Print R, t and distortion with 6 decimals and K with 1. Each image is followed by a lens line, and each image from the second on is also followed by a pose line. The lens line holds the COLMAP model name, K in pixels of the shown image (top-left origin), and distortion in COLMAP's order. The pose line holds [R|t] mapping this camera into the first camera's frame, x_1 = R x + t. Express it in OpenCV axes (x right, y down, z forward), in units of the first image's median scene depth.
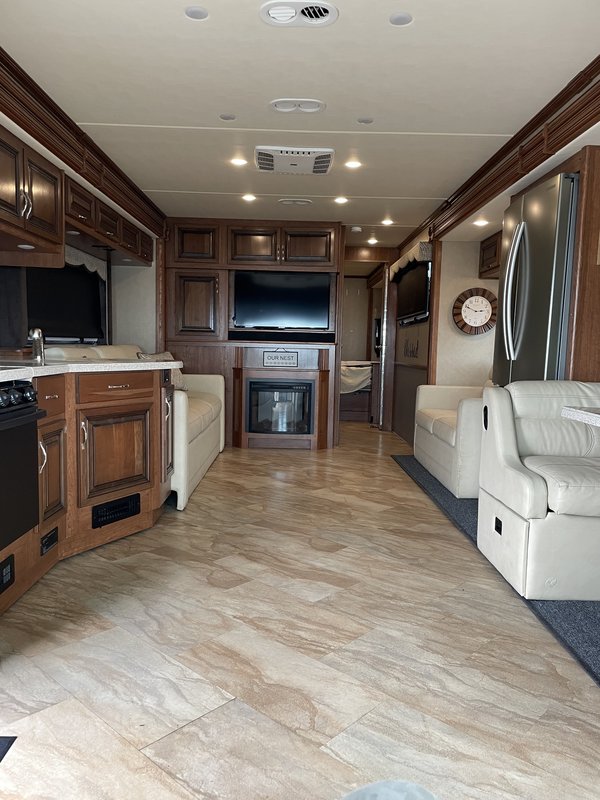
lens RADIAL K [[602.1, 0, 301.3], [0, 602.1, 404.7], [0, 0, 1]] dist [0.094583, -0.115555]
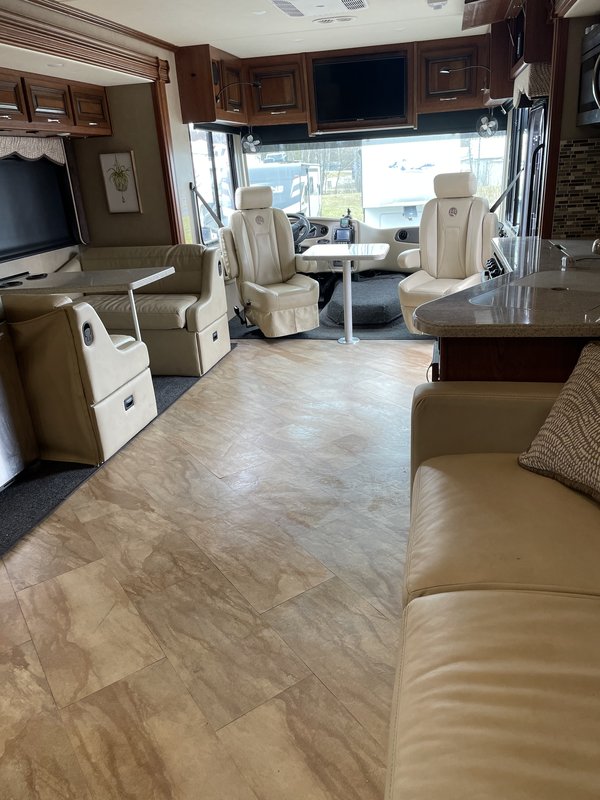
lens RADIAL K [[601.8, 0, 302.8], [0, 601.8, 395.4], [0, 0, 1]] dist [0.094164, -0.119080]
pose [[-0.972958, -0.045092, 0.226539, -0.268113], [0.062708, 0.892360, 0.446947, -0.309885], [-0.222308, 0.449067, -0.865401, 1.826806]]
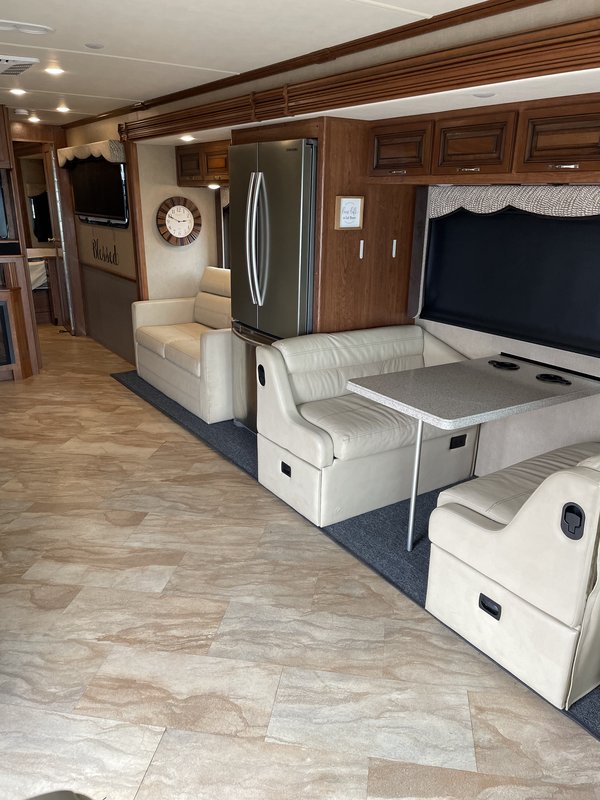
lens RADIAL K [[602.1, 0, 301.3], [0, 602.1, 404.7], [0, 0, 1]] dist [0.094583, -0.115555]
pose [[0.832254, -0.193017, 0.519709, -0.220289], [0.058150, 0.962657, 0.264404, -0.214289], [-0.551336, -0.189830, 0.812400, 0.050602]]
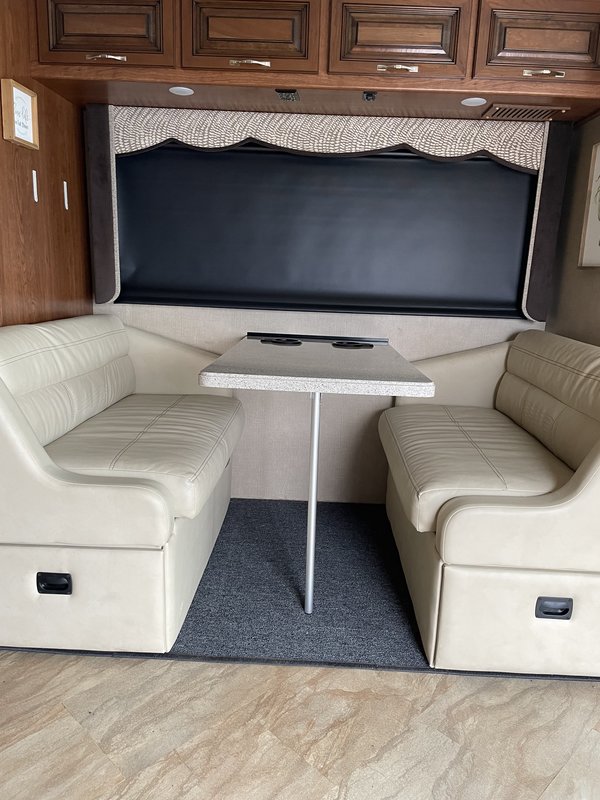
lens RADIAL K [[602.1, 0, 301.3], [0, 602.1, 404.7], [0, 0, 1]] dist [0.094583, -0.115555]
pose [[0.039576, -0.246668, 0.968292, -0.192332], [0.059128, 0.967931, 0.244160, -0.096471], [-0.997466, 0.047590, 0.052892, 0.666772]]
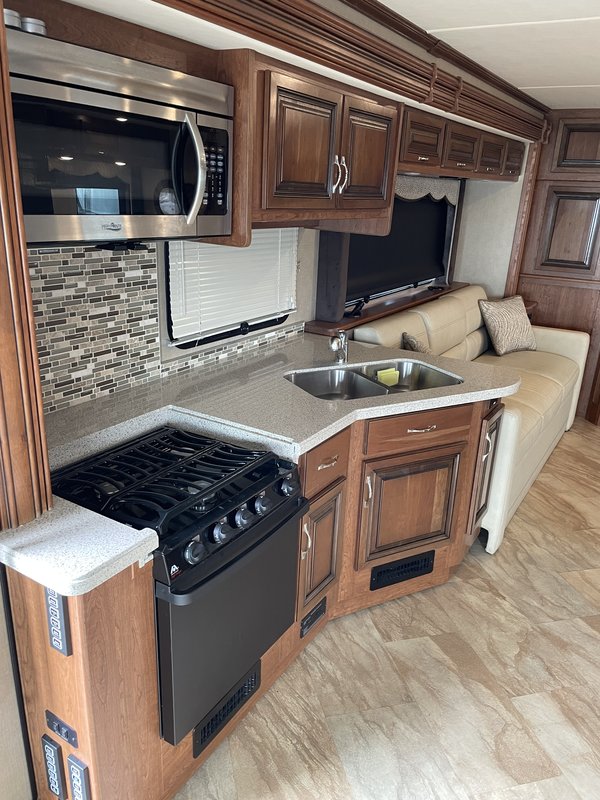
lens RADIAL K [[602.1, 0, 301.3], [0, 602.1, 404.7], [0, 0, 1]] dist [0.094583, -0.115555]
pose [[0.839683, 0.195368, -0.506719, -0.052418], [-0.078219, 0.966830, 0.243149, -0.234484], [0.537415, -0.164533, 0.827112, 0.308578]]
